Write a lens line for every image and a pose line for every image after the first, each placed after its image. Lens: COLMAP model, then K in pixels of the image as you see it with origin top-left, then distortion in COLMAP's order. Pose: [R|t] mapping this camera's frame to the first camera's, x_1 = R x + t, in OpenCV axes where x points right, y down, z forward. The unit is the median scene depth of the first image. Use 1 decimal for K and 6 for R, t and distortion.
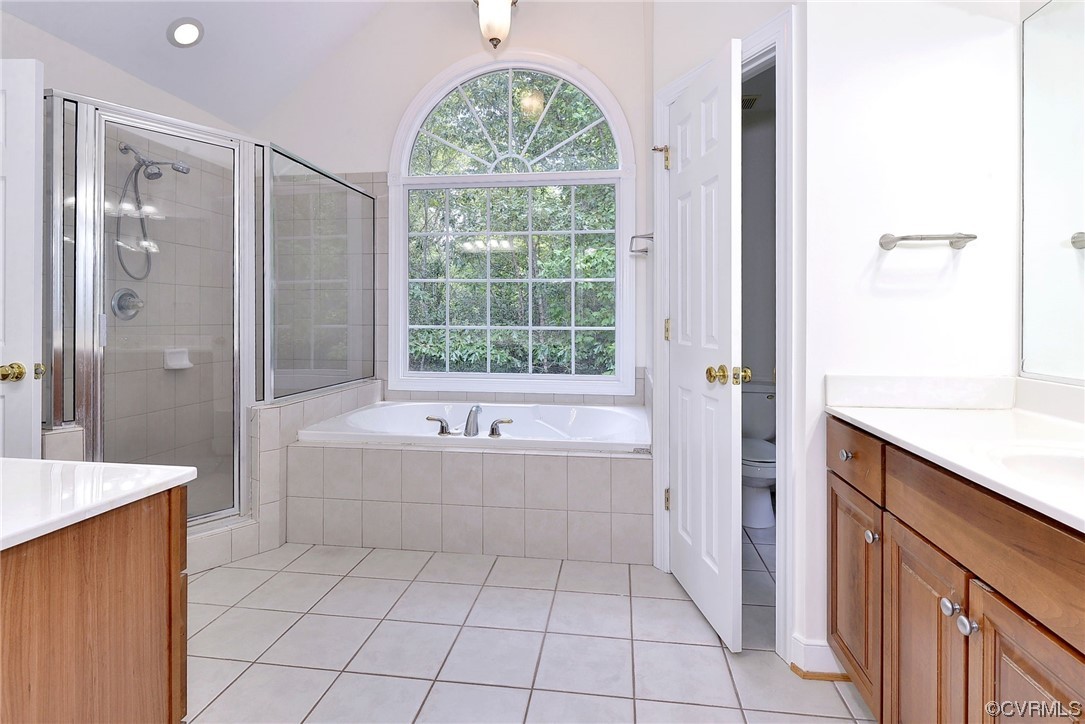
lens RADIAL K [[560.2, 0, 546.9], [0, 560.2, 320.1], [0, 0, 1]] dist [0.002146, -0.000116]
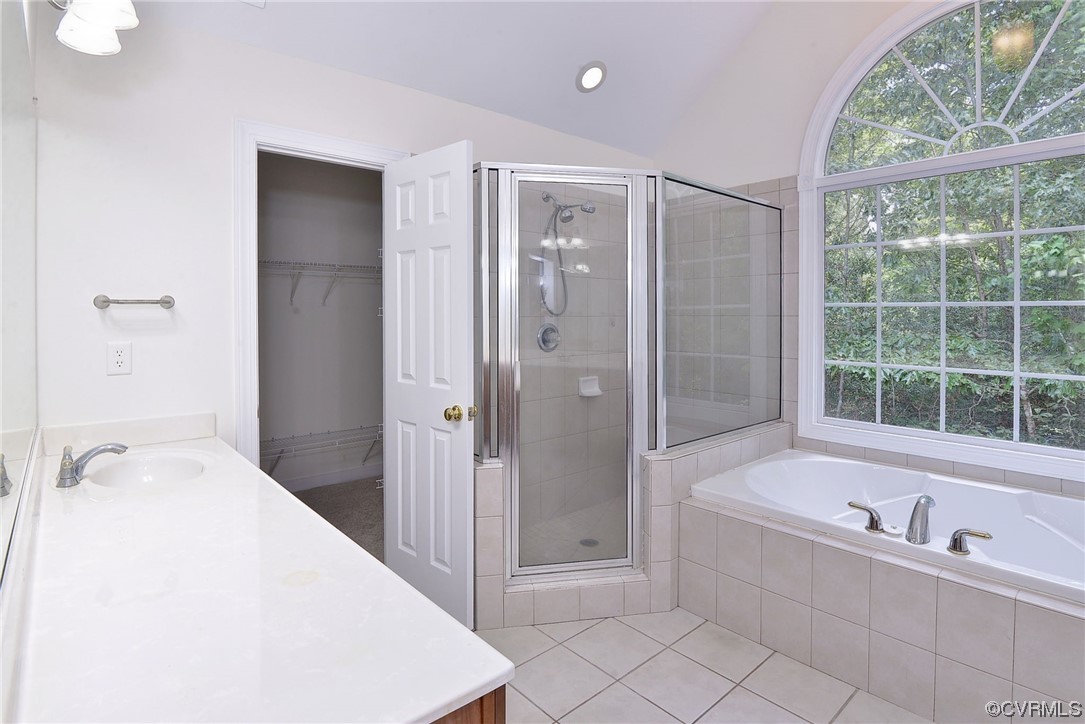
lens RADIAL K [[559.0, 0, 547.9], [0, 559.0, 320.8], [0, 0, 1]] dist [-0.020955, -0.000789]
pose [[0.762050, 0.004036, -0.647506, -0.039470], [0.001345, 0.999969, 0.007816, -0.072366], [0.647517, -0.006828, 0.762021, 0.165422]]
